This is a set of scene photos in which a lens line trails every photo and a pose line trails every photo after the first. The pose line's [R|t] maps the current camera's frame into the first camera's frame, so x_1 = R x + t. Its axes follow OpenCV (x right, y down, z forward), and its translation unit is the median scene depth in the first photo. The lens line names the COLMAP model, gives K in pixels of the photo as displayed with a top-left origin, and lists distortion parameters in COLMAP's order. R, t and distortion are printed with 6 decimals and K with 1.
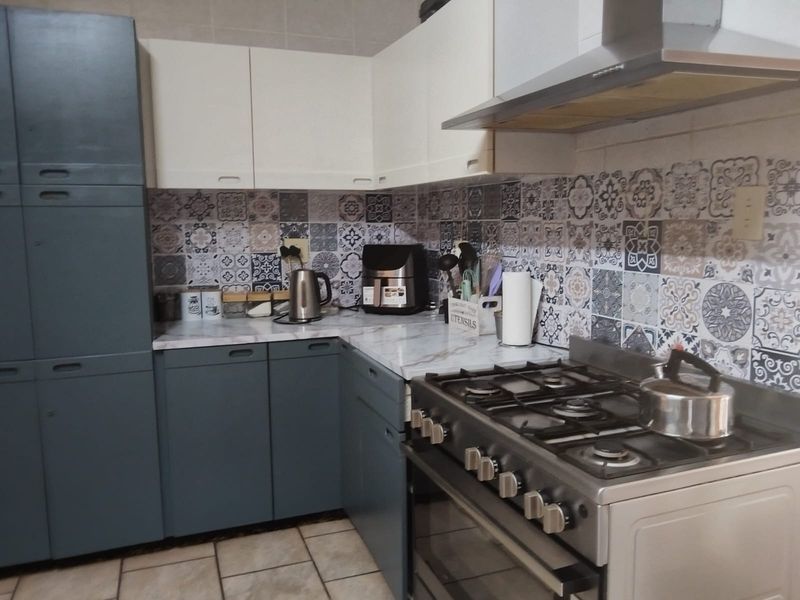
lens RADIAL K [[637.7, 0, 401.5], [0, 637.7, 303.7], [0, 0, 1]] dist [0.017708, -0.016987]
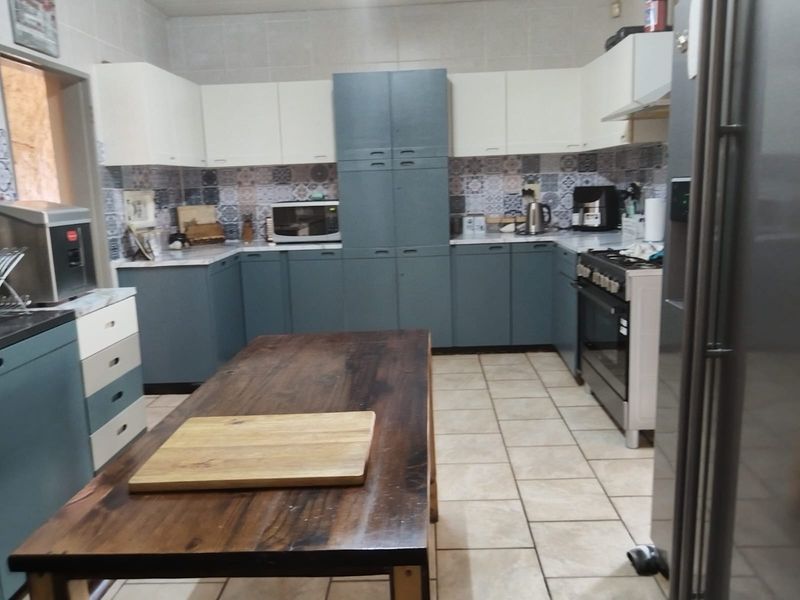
lens RADIAL K [[637.7, 0, 398.7], [0, 637.7, 302.6], [0, 0, 1]] dist [0.017708, -0.016987]
pose [[0.921143, 0.047053, -0.386369, 0.168600], [-0.020465, 0.997148, 0.072643, 0.089525], [0.388686, -0.059008, 0.919479, -0.654595]]
